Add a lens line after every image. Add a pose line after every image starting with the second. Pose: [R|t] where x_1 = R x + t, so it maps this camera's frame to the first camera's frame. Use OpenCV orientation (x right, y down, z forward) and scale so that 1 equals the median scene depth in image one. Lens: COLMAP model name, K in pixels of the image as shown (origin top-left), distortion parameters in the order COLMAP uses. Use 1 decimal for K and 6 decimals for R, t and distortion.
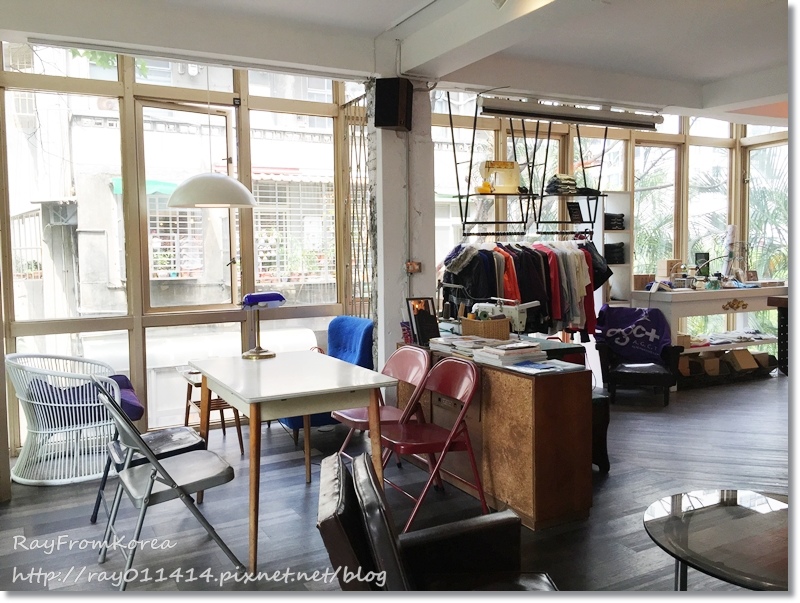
lens RADIAL K [[686.5, 0, 386.9], [0, 686.5, 281.9], [0, 0, 1]] dist [0.045624, -0.010158]
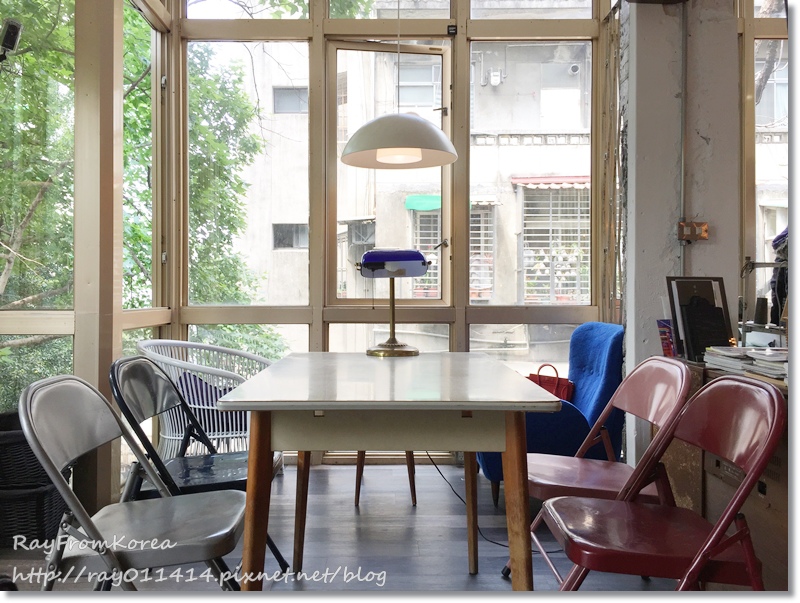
lens RADIAL K [[686.5, 0, 386.9], [0, 686.5, 281.9], [0, 0, 1]] dist [0.045624, -0.010158]
pose [[0.883218, 0.009240, -0.468871, 0.074254], [-0.038453, 0.997866, -0.052768, 0.054331], [0.467383, 0.064635, 0.881689, 0.312376]]
